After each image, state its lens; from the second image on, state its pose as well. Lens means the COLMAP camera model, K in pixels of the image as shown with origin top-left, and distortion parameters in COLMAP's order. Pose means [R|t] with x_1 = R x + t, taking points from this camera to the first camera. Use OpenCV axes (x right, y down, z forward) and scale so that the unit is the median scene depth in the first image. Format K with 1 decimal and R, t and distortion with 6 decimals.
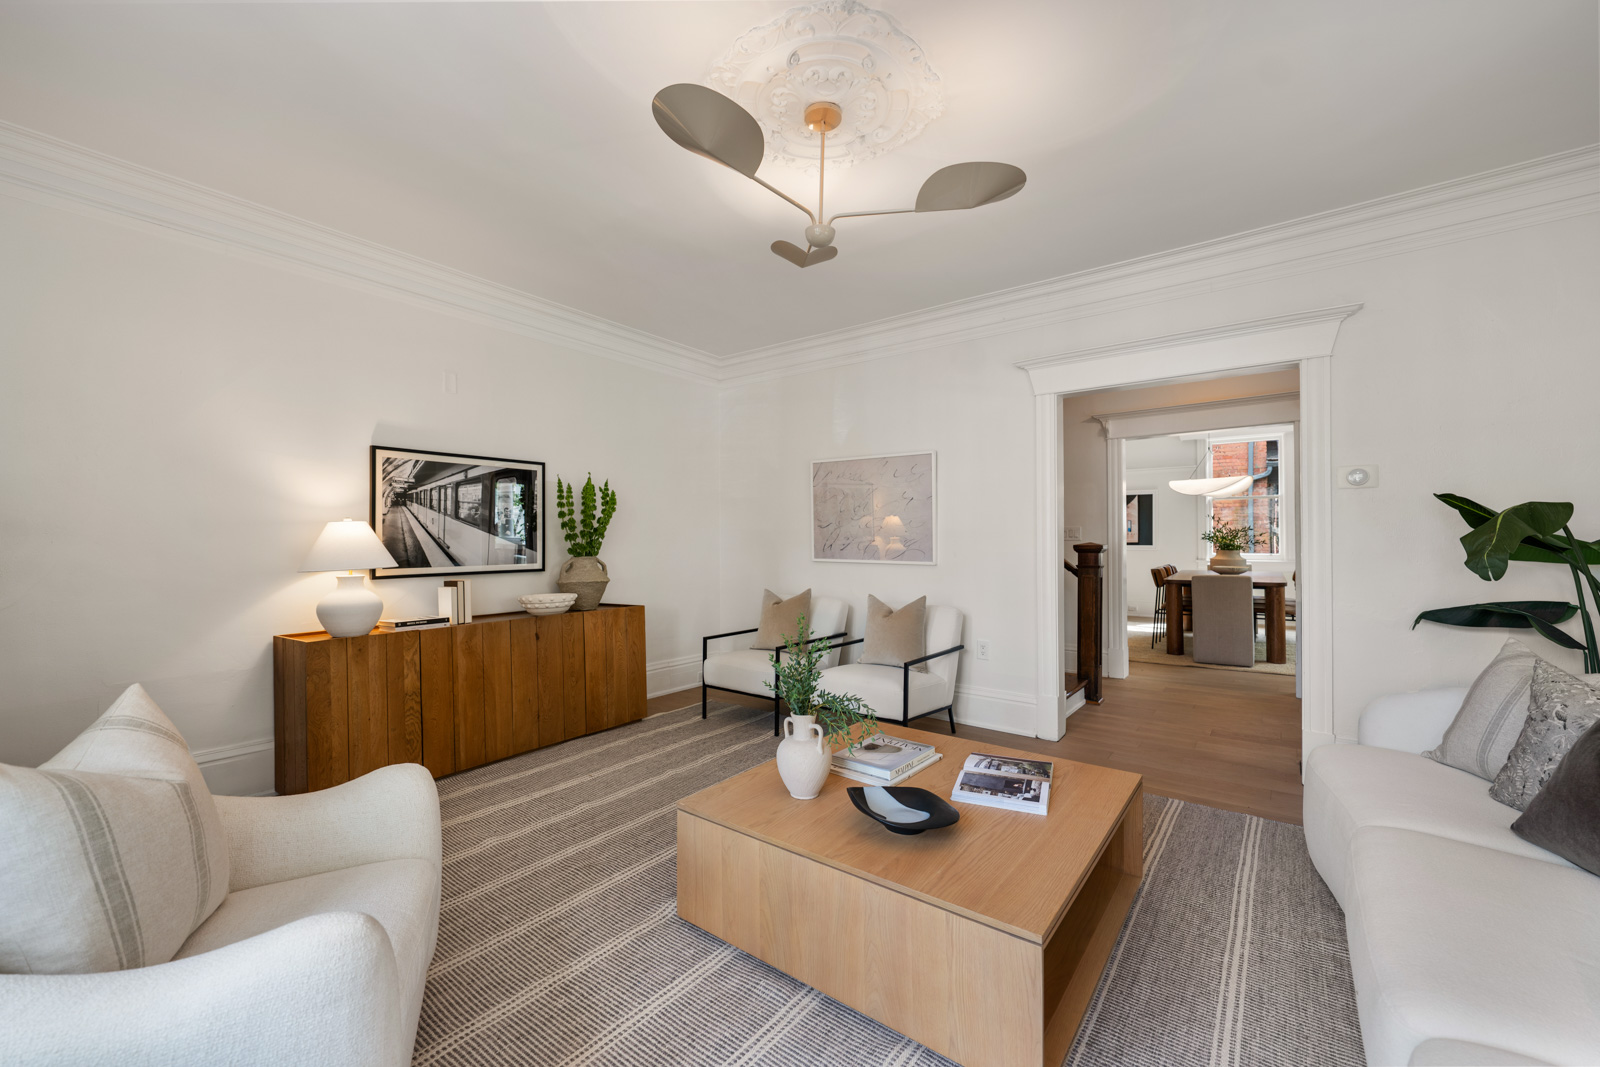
lens RADIAL K [[639.2, 0, 812.2], [0, 639.2, 534.9], [0, 0, 1]] dist [0.007781, -0.000065]
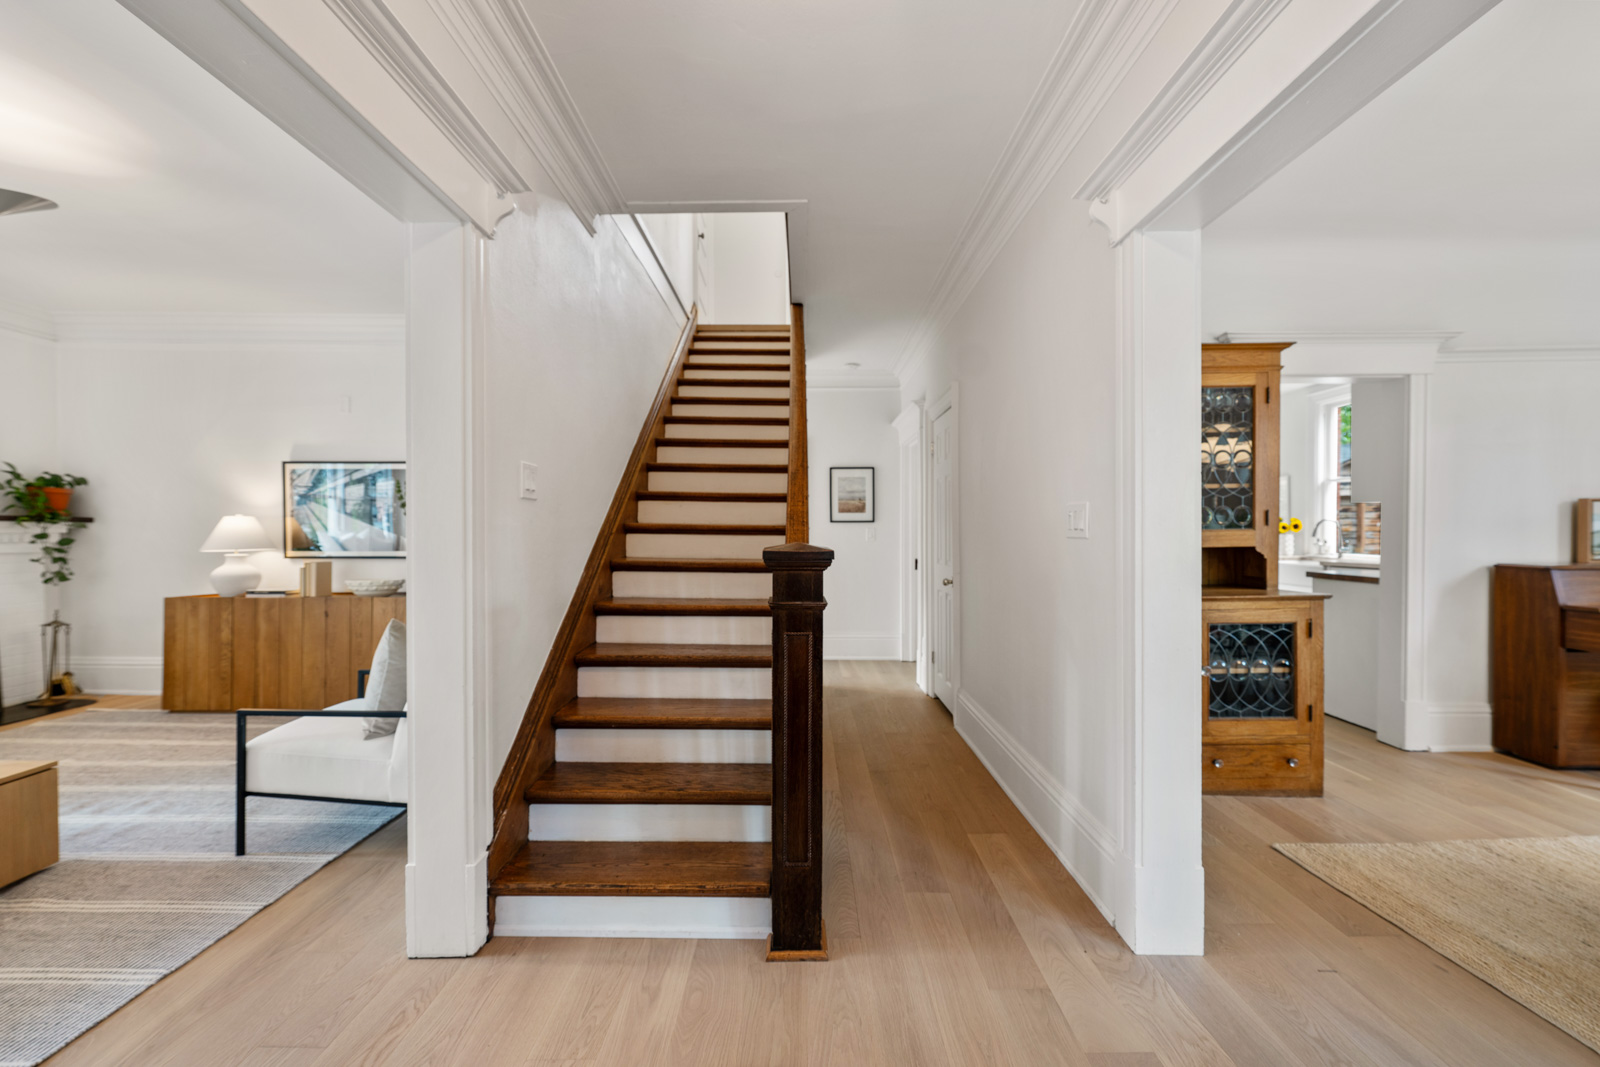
lens RADIAL K [[624.7, 0, 808.3], [0, 624.7, 535.8], [0, 0, 1]] dist [-0.002332, 0.000907]
pose [[0.594112, 0.010677, -0.804311, 1.022402], [0.001194, 0.999899, 0.014156, 0.002712], [0.804381, -0.009370, 0.594040, 1.066436]]
